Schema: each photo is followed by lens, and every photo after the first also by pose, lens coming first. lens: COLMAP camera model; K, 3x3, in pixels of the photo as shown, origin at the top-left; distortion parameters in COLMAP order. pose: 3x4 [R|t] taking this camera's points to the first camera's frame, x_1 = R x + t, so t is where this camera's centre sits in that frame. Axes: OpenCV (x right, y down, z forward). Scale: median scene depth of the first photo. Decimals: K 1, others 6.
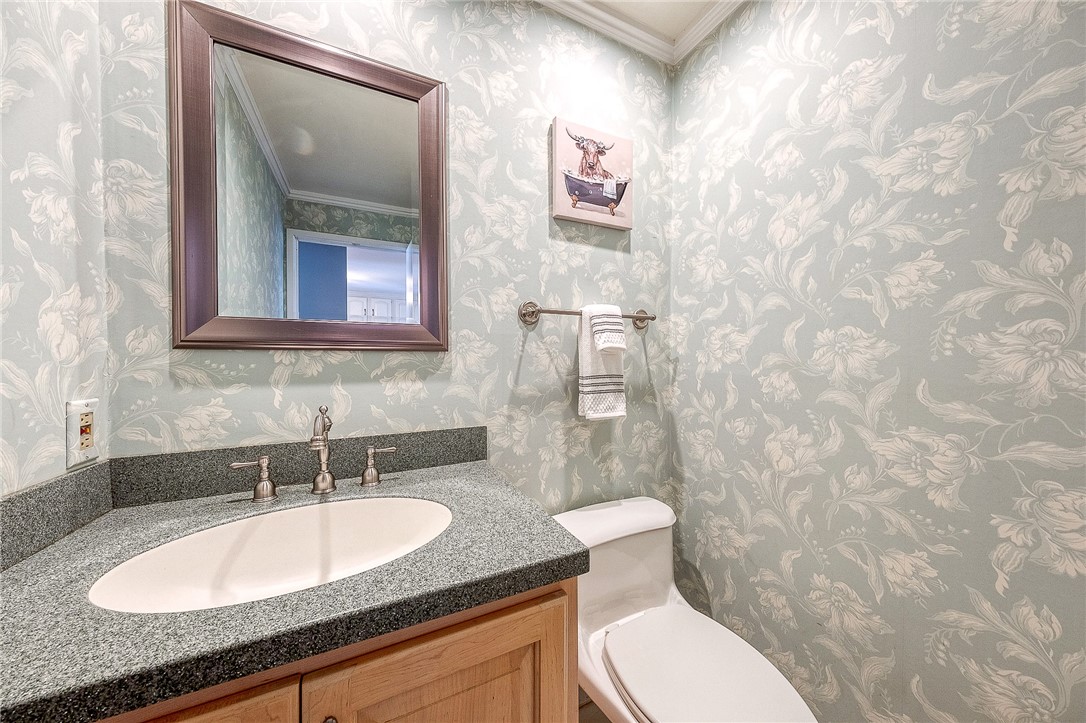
lens RADIAL K [[364.6, 0, 544.8], [0, 364.6, 361.9], [0, 0, 1]] dist [0.007243, -0.001353]
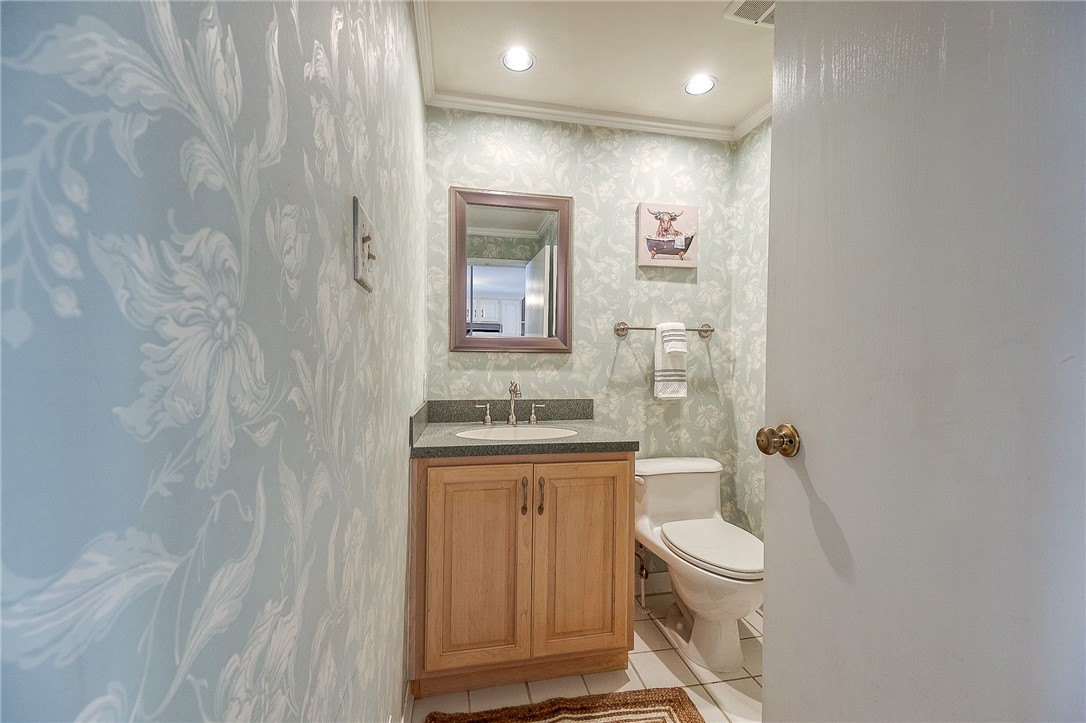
lens RADIAL K [[440.7, 0, 542.2], [0, 440.7, 363.9], [0, 0, 1]] dist [0.012617, -0.001656]
pose [[0.965263, 0.014127, -0.260897, 0.123167], [-0.013418, 0.999900, 0.004502, 0.010989], [0.260934, -0.000845, 0.965356, -0.901101]]
